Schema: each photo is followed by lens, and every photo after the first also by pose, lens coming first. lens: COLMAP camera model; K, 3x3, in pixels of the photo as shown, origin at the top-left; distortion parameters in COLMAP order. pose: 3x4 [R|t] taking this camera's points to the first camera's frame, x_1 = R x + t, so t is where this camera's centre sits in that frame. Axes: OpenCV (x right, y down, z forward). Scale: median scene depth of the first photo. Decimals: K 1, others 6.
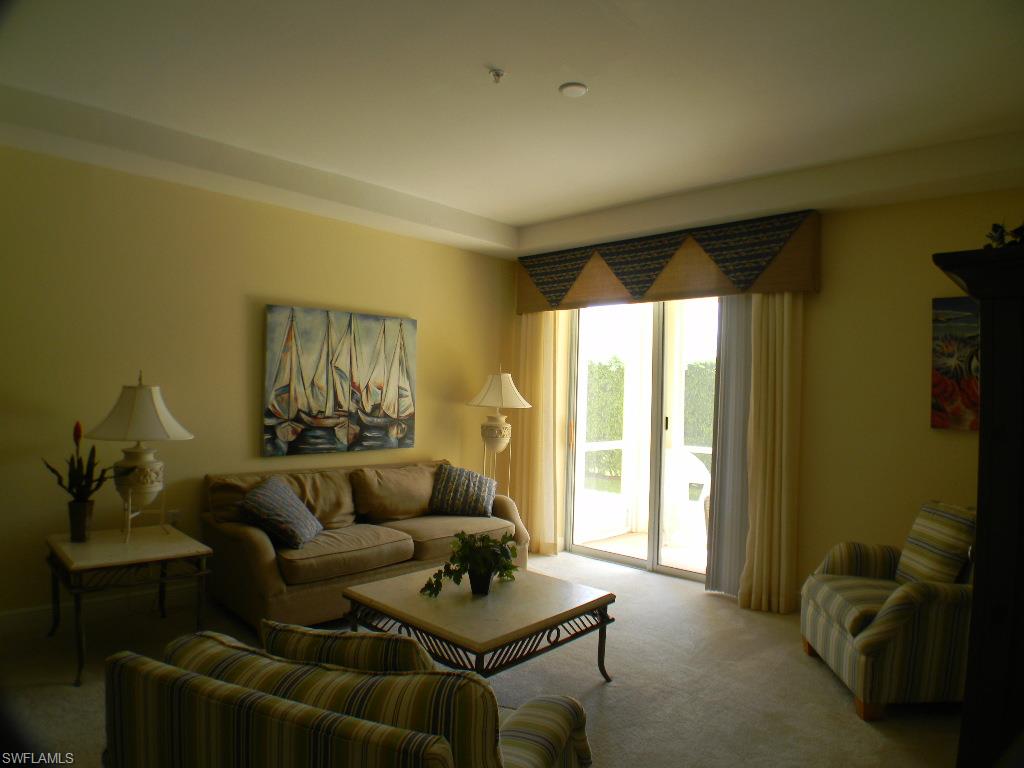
lens RADIAL K [[646.5, 0, 509.1], [0, 646.5, 383.8], [0, 0, 1]] dist [-0.092958, 0.000952]
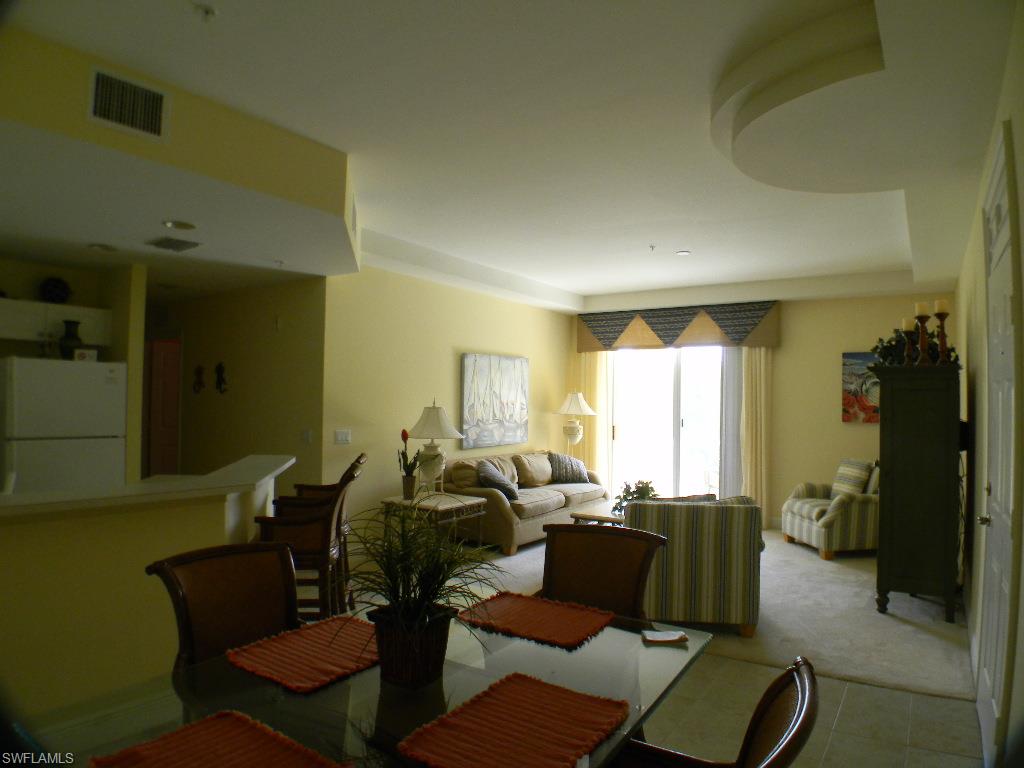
lens RADIAL K [[646.5, 0, 512.6], [0, 646.5, 384.5], [0, 0, 1]] dist [-0.092958, 0.000952]
pose [[0.985120, -0.010395, 0.171554, -0.538774], [0.011536, 0.999917, -0.005653, -0.036201], [-0.171481, 0.007548, 0.985159, -0.609329]]
